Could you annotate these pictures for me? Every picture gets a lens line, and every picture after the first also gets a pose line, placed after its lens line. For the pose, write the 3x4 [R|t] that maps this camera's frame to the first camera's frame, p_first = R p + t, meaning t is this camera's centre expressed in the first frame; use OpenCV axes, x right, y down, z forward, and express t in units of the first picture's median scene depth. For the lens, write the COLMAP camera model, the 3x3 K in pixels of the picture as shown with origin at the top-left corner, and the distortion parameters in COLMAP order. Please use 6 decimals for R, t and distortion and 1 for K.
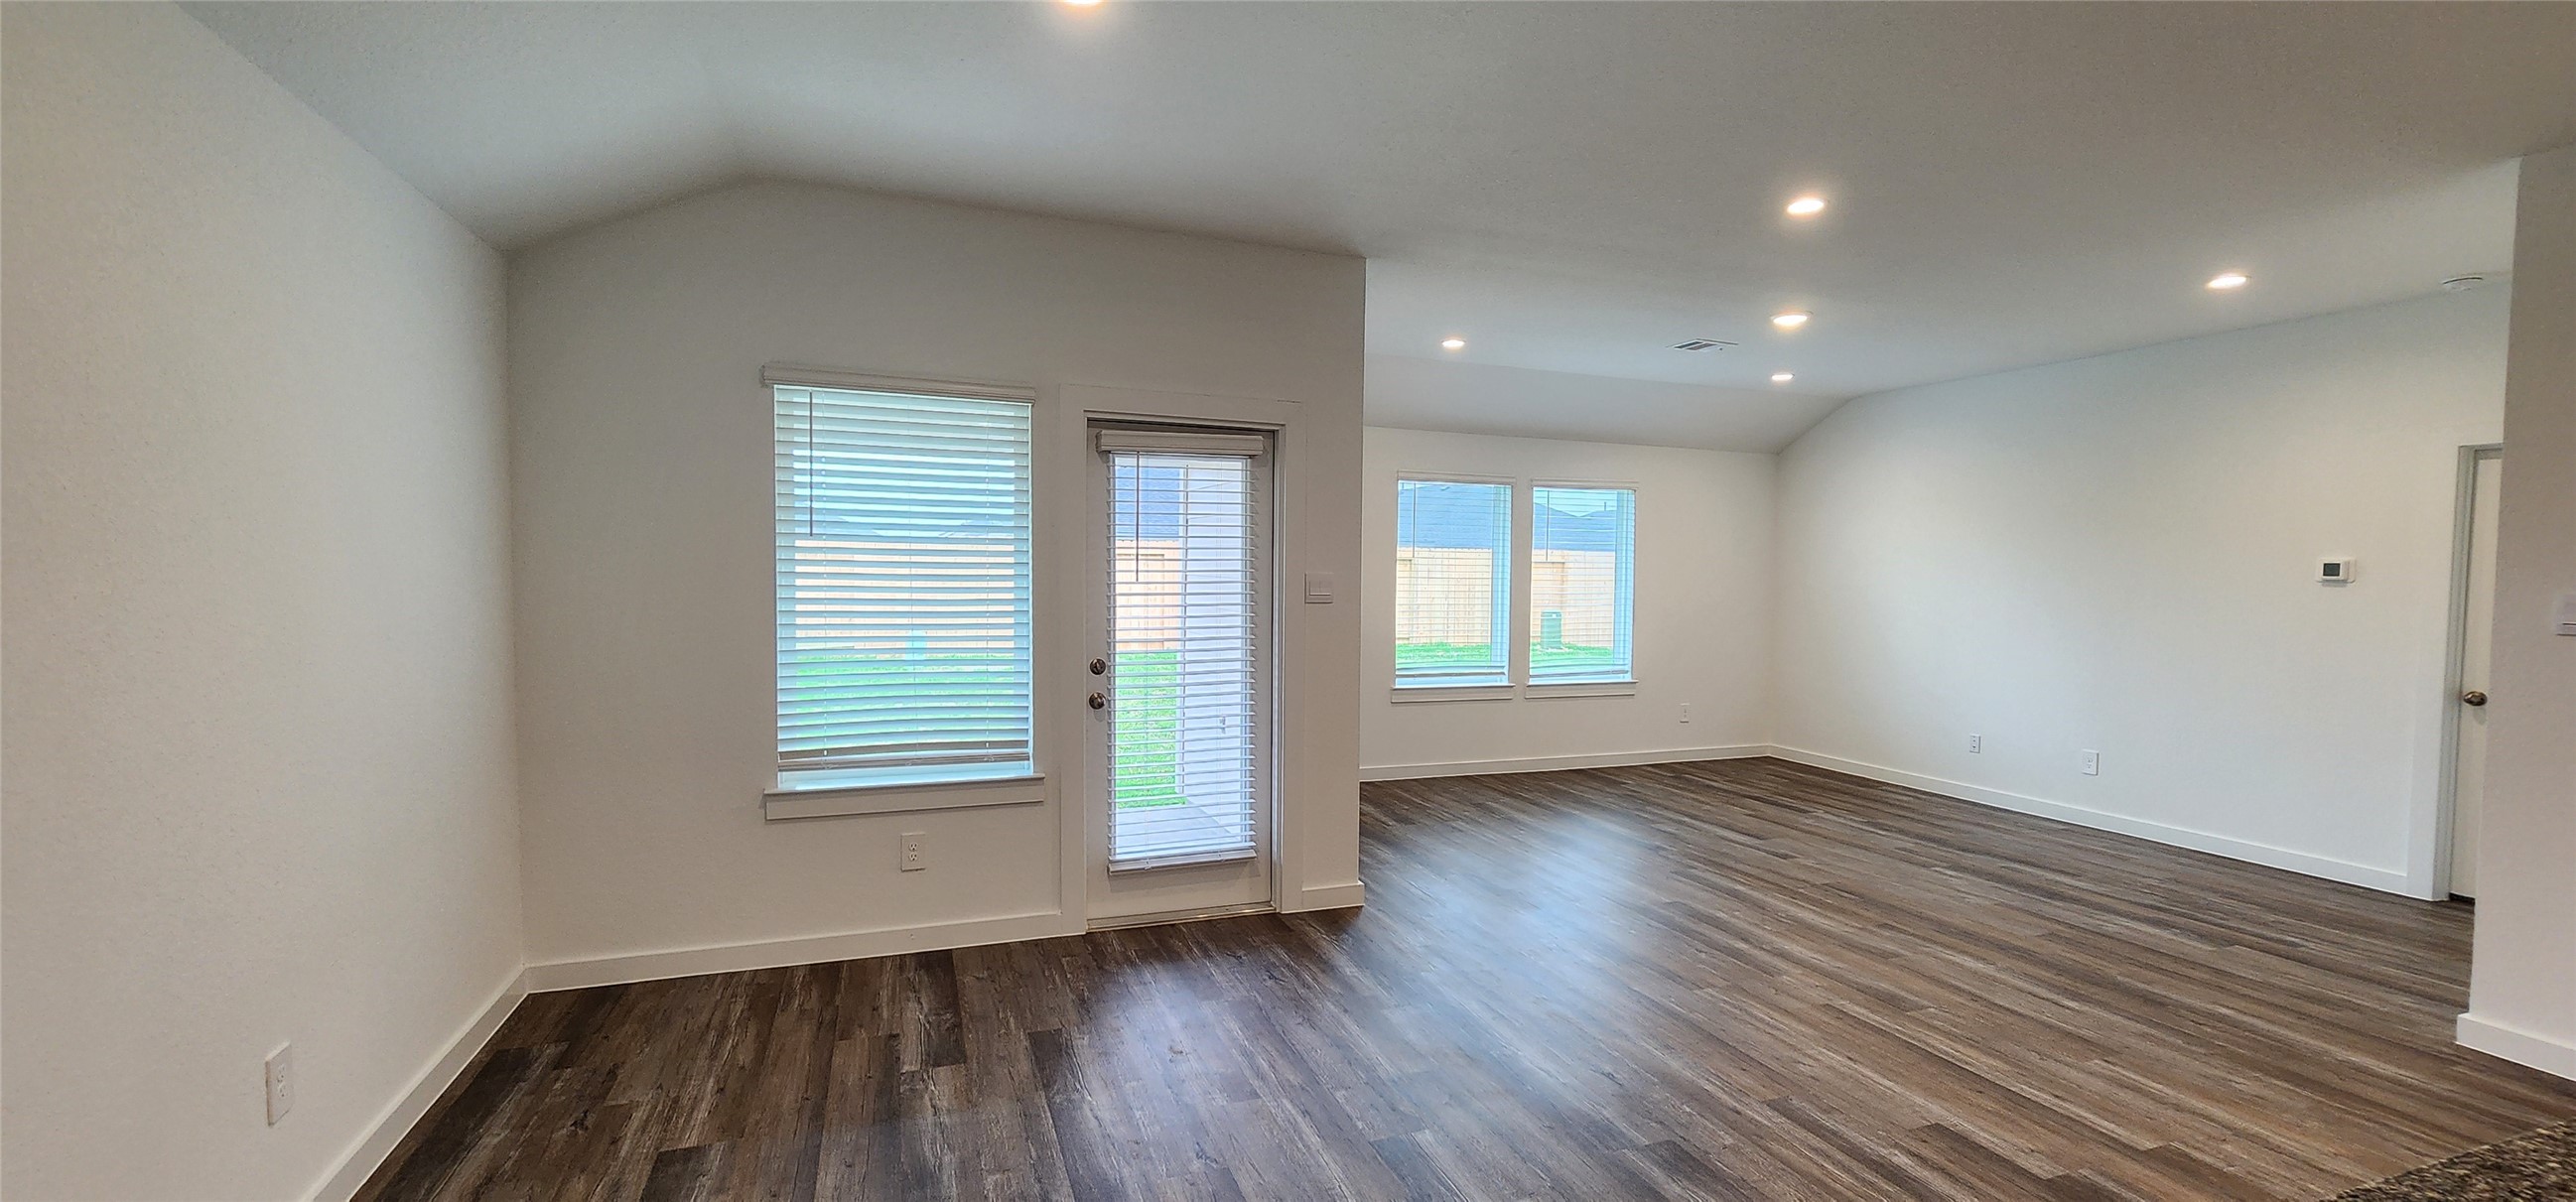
lens RADIAL K [[1064.1, 0, 1302.8], [0, 1064.1, 610.6], [0, 0, 1]] dist [0.001264, 0.000047]
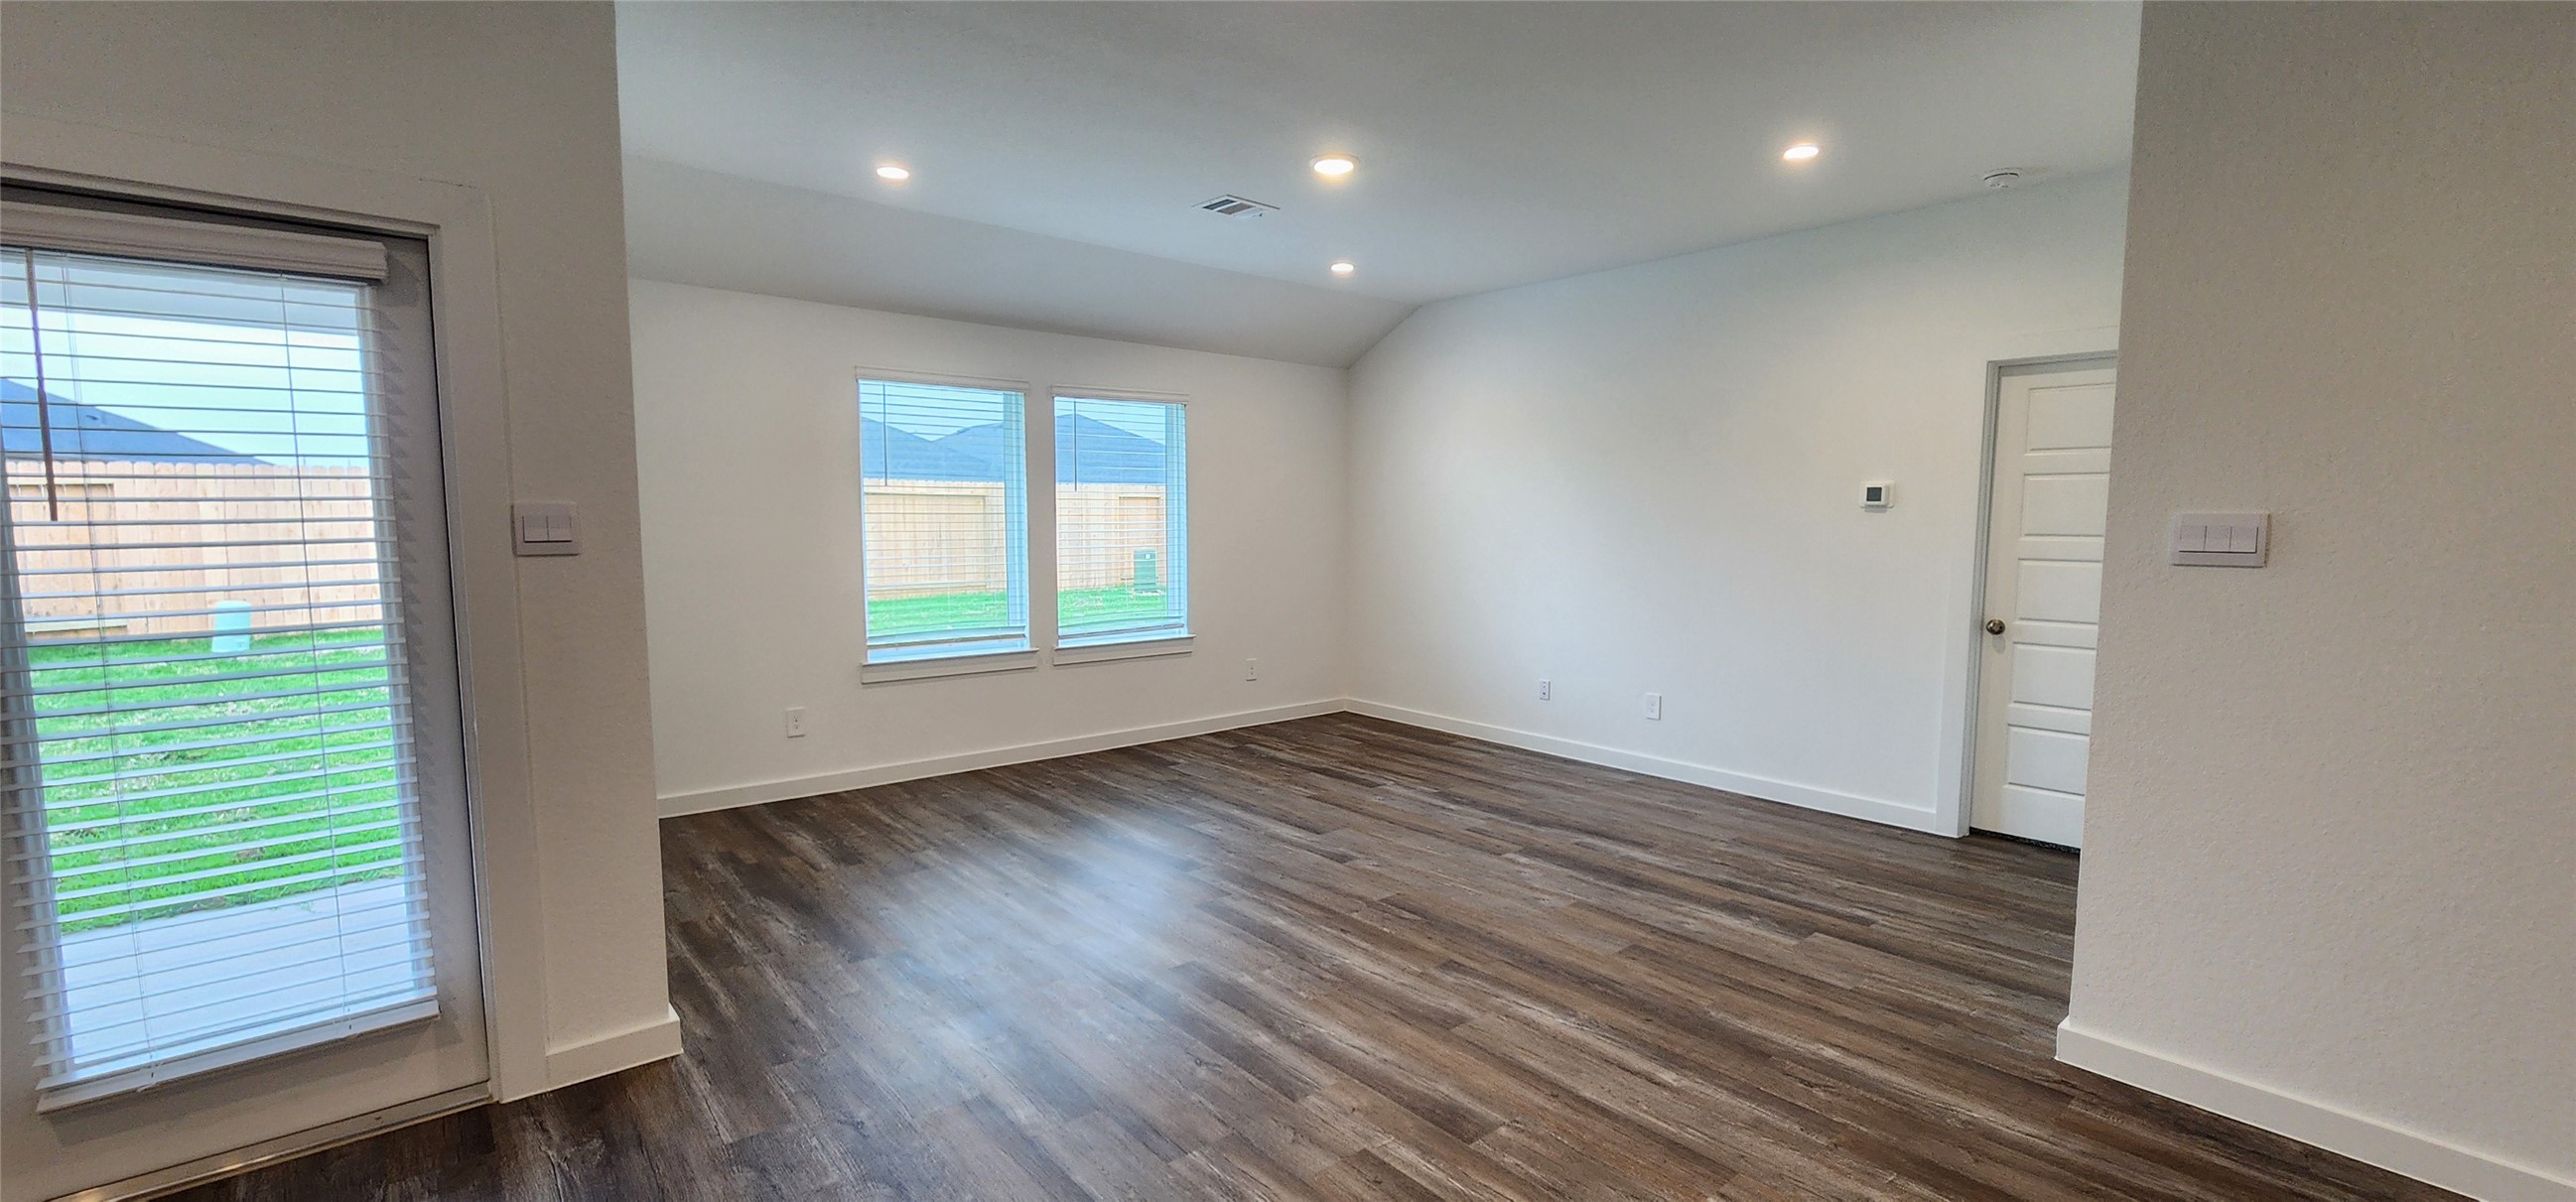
lens RADIAL K [[1070.9, 0, 1301.1], [0, 1070.9, 608.1], [0, 0, 1]] dist [-0.004947, -0.000015]
pose [[0.940690, -0.038957, 0.337023, 0.195487], [0.020811, 0.998141, 0.057290, -0.003333], [-0.338628, -0.046878, 0.939752, 0.323082]]
